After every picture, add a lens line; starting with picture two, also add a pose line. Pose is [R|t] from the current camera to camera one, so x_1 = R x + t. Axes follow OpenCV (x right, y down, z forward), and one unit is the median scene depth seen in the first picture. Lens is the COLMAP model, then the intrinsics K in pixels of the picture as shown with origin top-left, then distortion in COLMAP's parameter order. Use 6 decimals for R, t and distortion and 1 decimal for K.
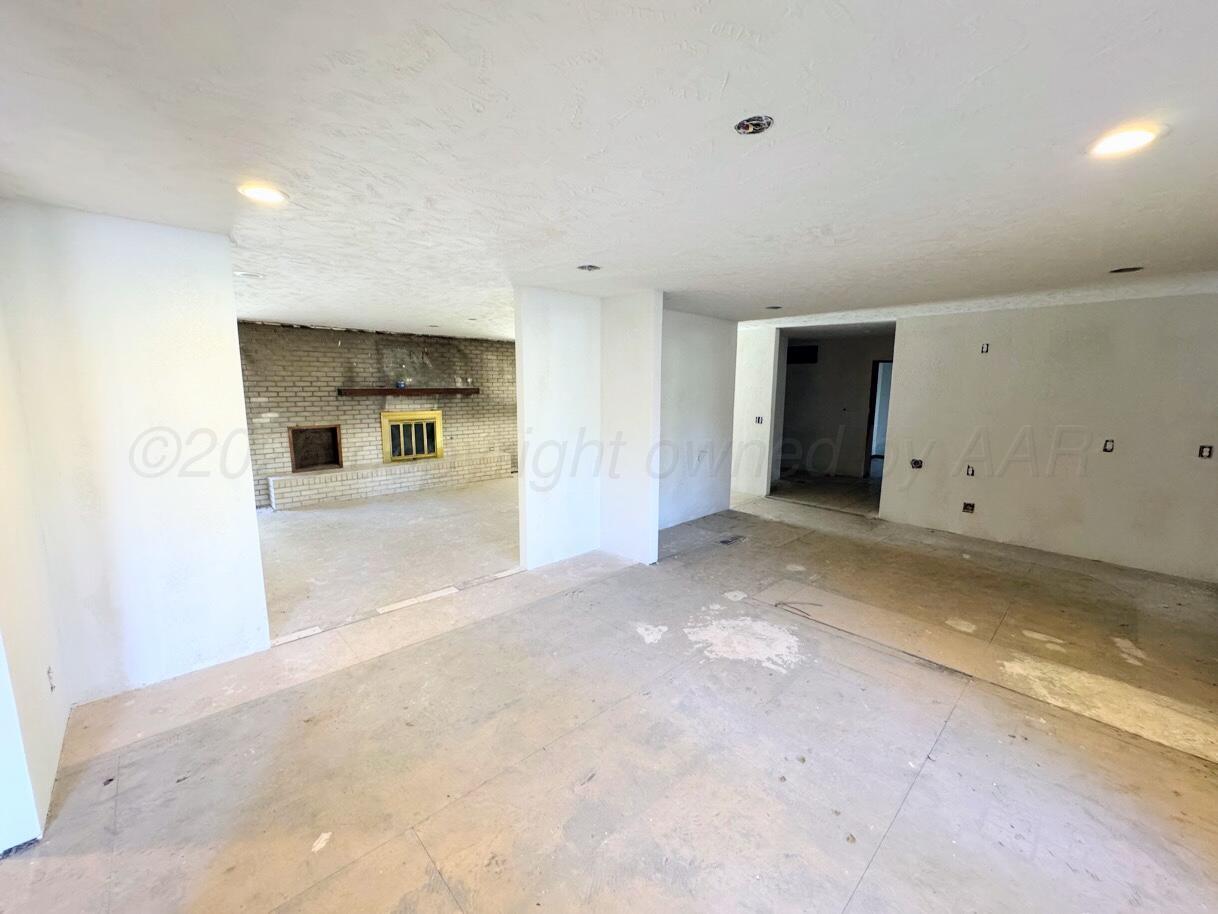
lens RADIAL K [[486.9, 0, 609.0], [0, 486.9, 457.0], [0, 0, 1]] dist [-0.000487, -0.000238]
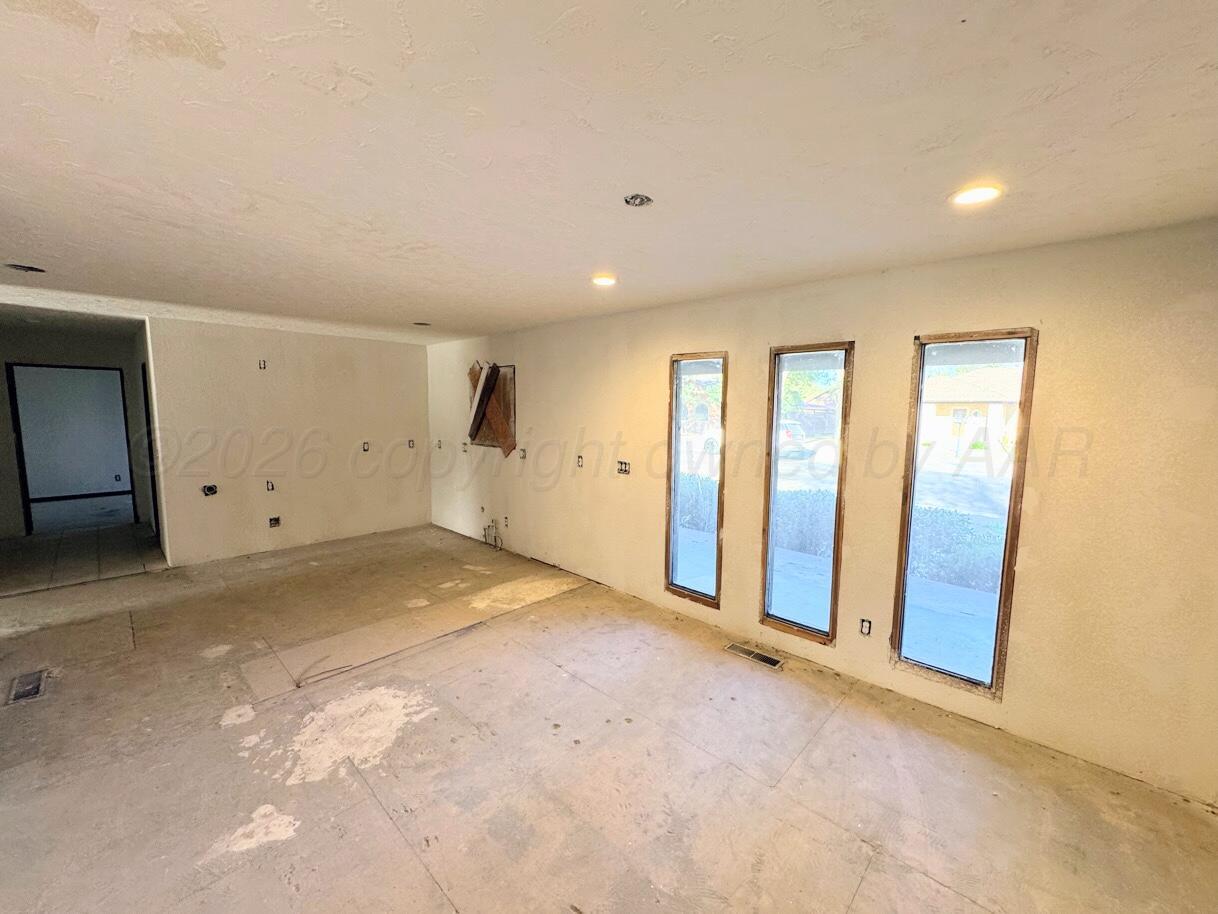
lens RADIAL K [[486.9, 0, 609.0], [0, 486.9, 457.0], [0, 0, 1]] dist [-0.000487, -0.000238]
pose [[-0.053930, -0.114631, 0.991943, -0.711635], [0.138044, 0.982994, 0.121102, -0.137263], [-0.988957, 0.143463, -0.037188, 0.853618]]
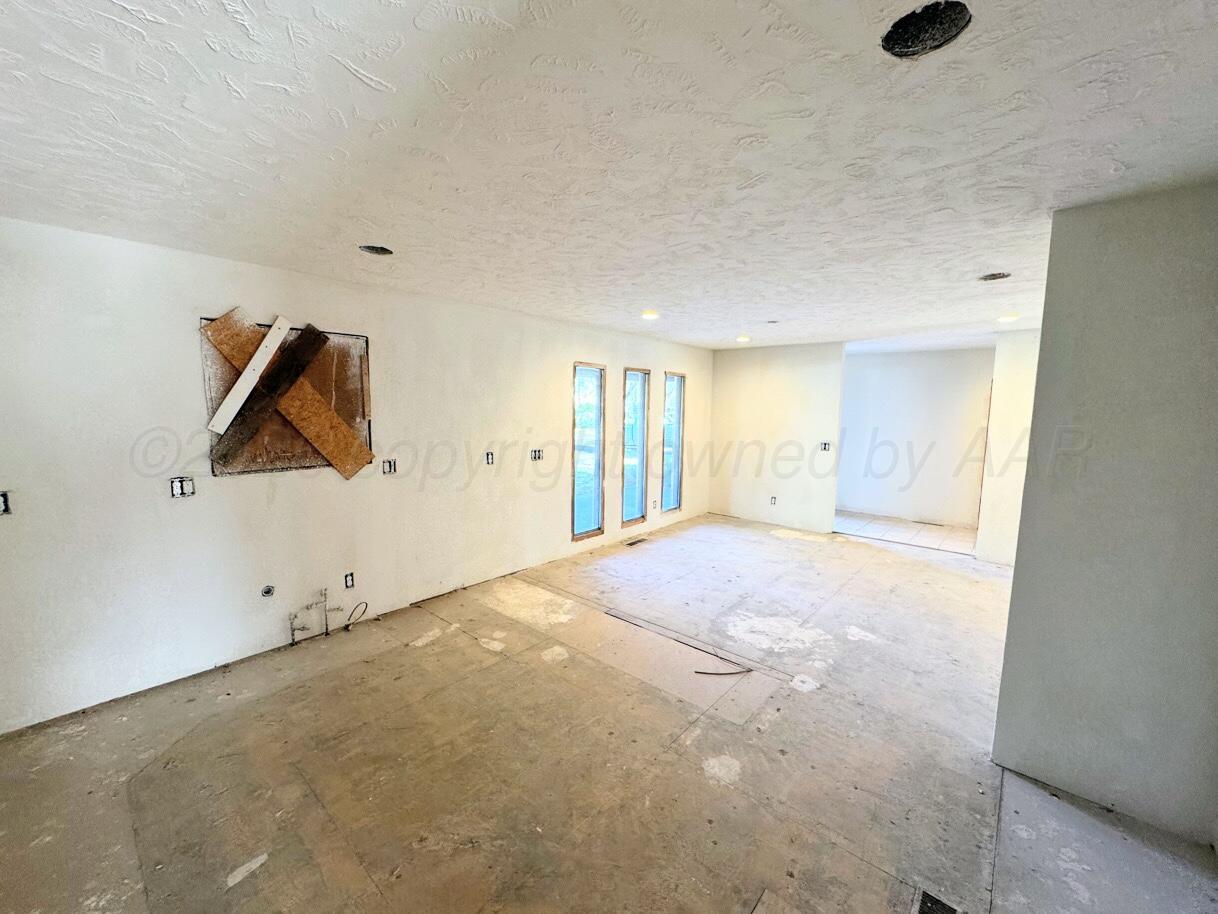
lens RADIAL K [[486.9, 0, 609.0], [0, 486.9, 457.0], [0, 0, 1]] dist [-0.000487, -0.000238]
pose [[-0.994920, -0.014203, -0.099658, 1.162004], [-0.039515, 0.965638, 0.256869, -0.421864], [0.092585, 0.259502, -0.961294, 2.915018]]
